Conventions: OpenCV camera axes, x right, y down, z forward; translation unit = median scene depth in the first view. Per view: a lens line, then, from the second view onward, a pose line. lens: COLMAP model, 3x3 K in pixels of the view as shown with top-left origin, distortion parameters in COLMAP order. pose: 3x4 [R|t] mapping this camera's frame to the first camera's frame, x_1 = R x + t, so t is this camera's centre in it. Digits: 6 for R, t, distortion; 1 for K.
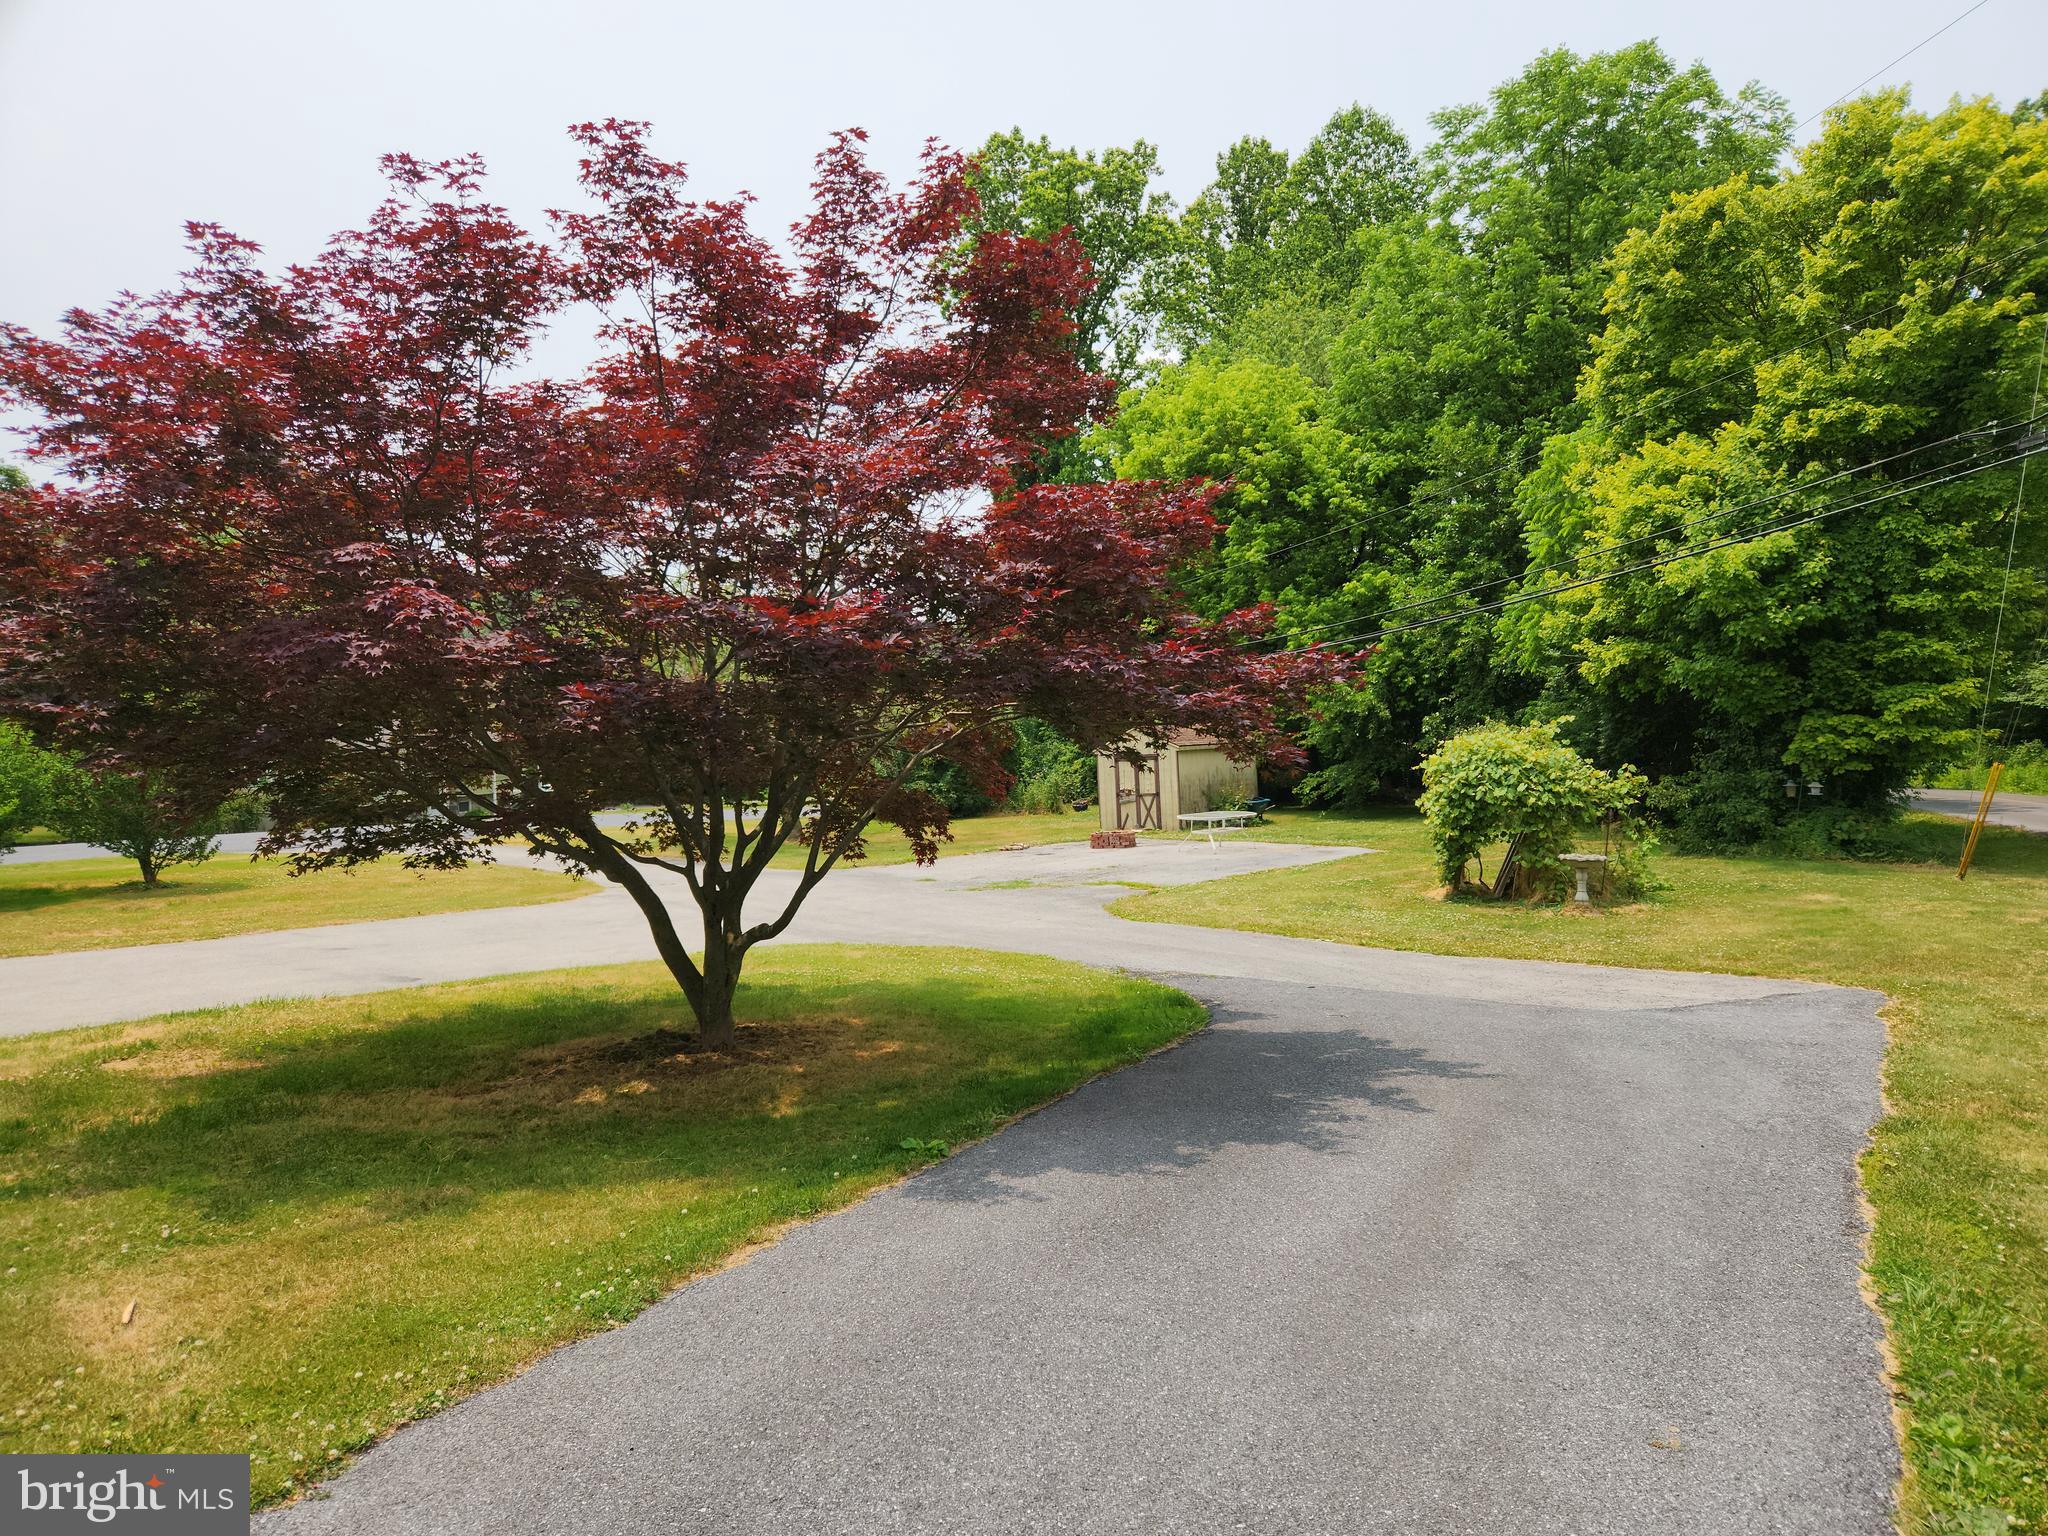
lens RADIAL K [[1368.7, 0, 1040.3], [0, 1368.7, 760.1], [0, 0, 1]] dist [0.078642, -0.054346]
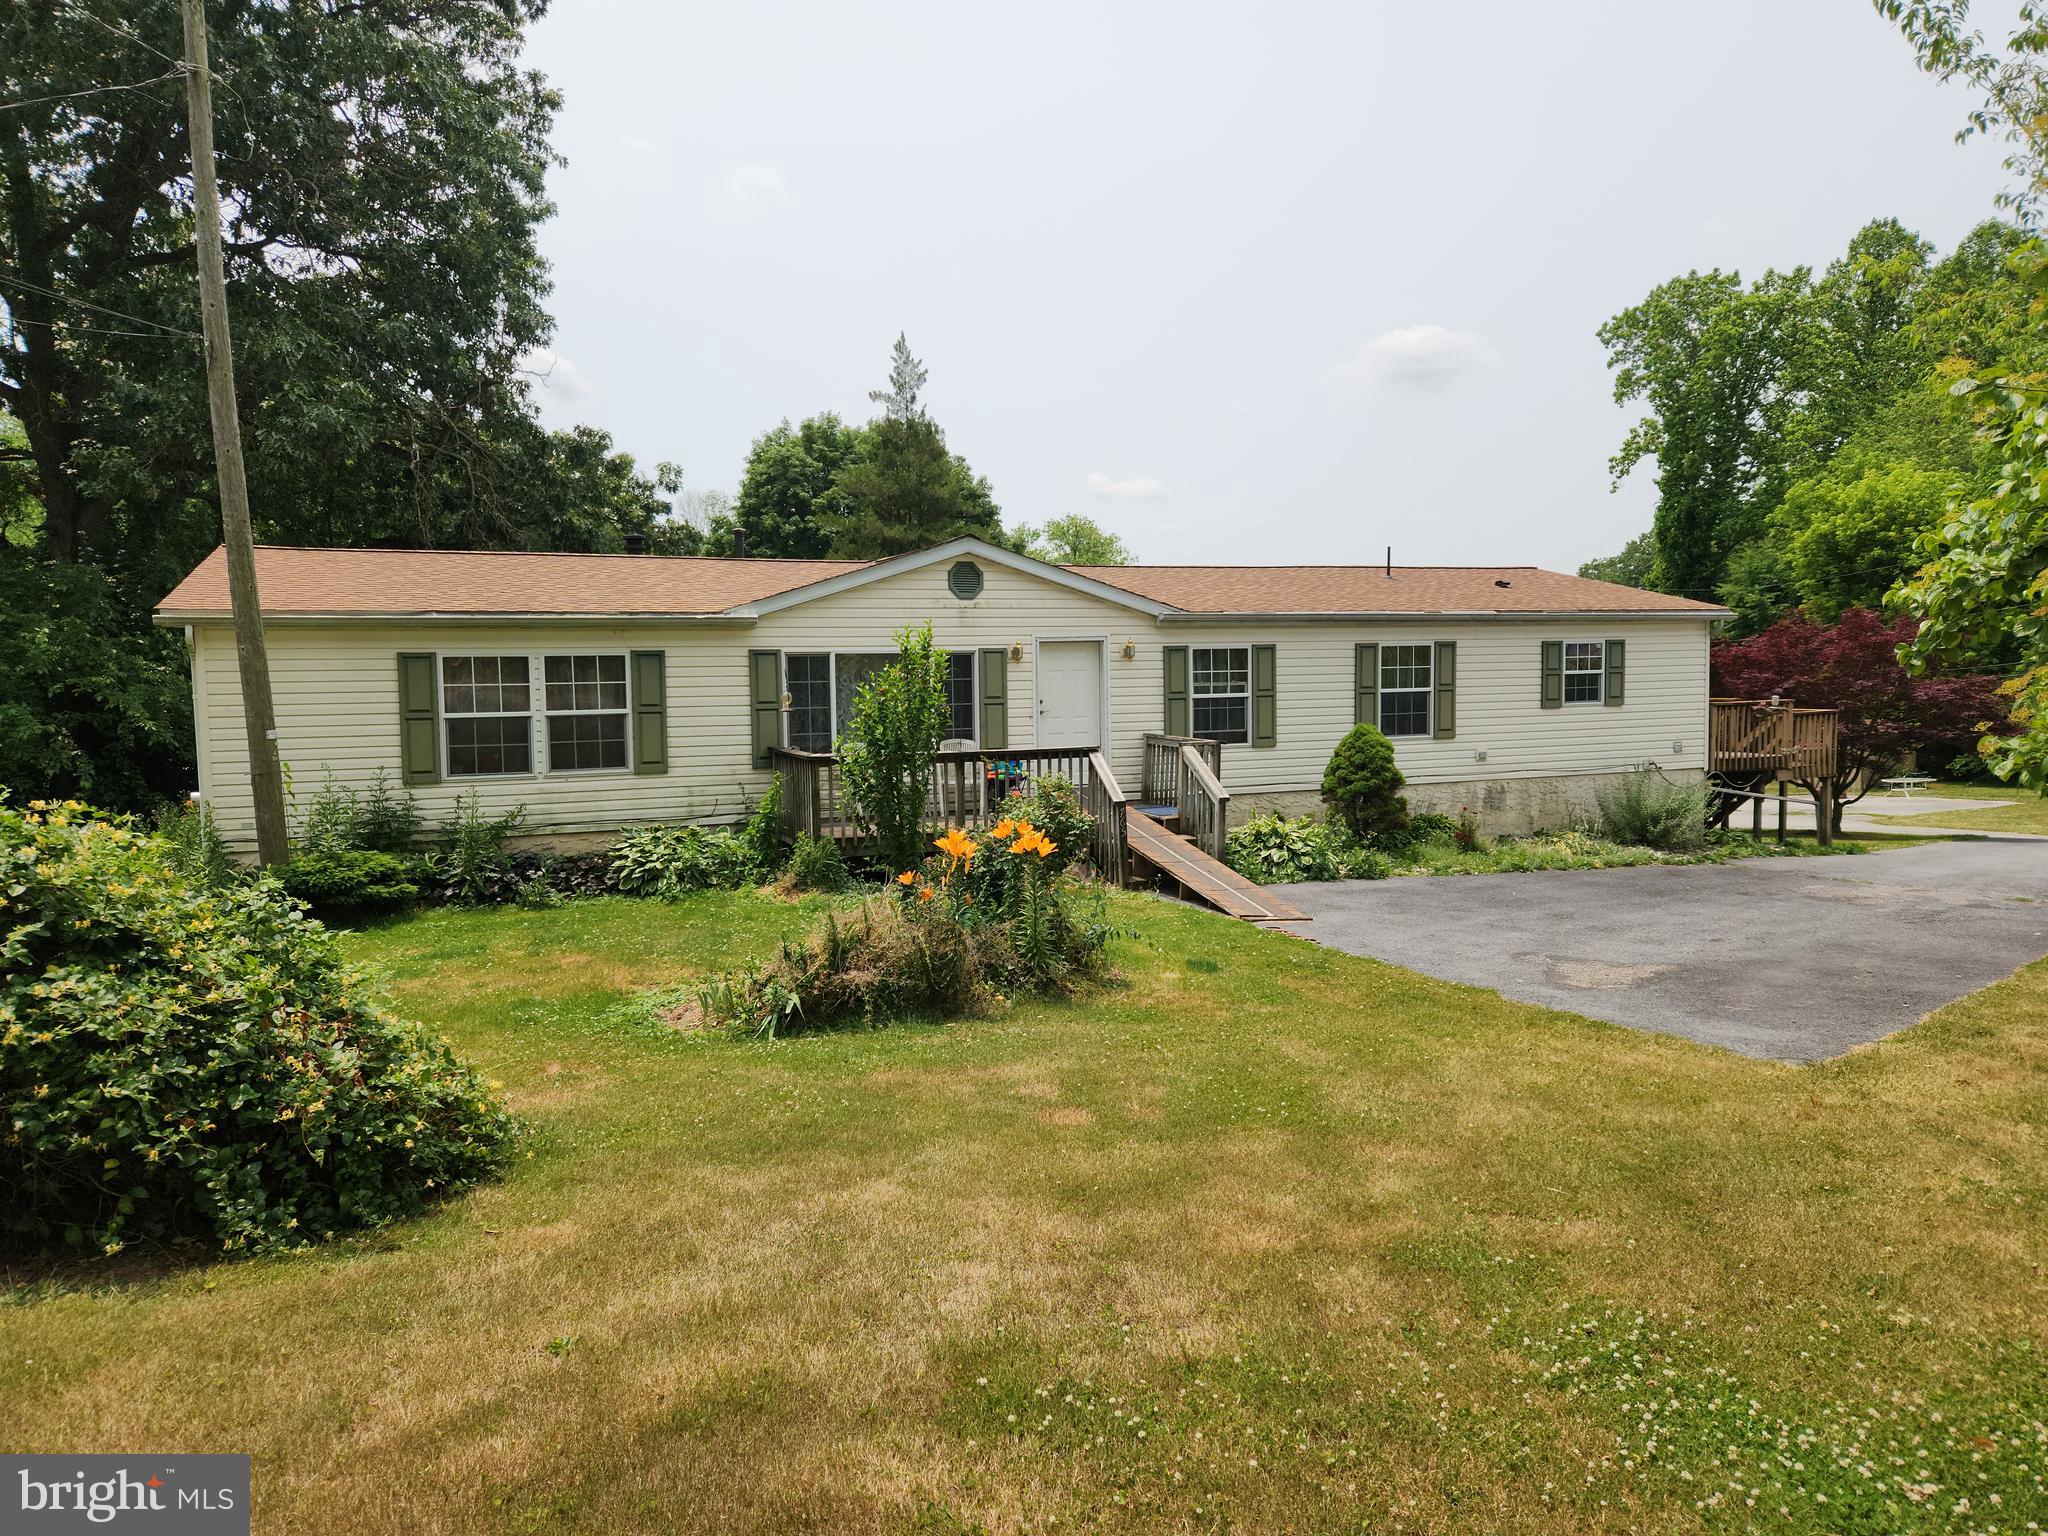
lens RADIAL K [[1368.7, 0, 1040.3], [0, 1368.7, 760.1], [0, 0, 1]] dist [0.078642, -0.054346]
pose [[0.942895, 0.015565, -0.332727, -0.210592], [-0.008364, 0.999699, 0.023063, -0.010239], [0.332986, -0.018963, 0.942741, -0.668544]]
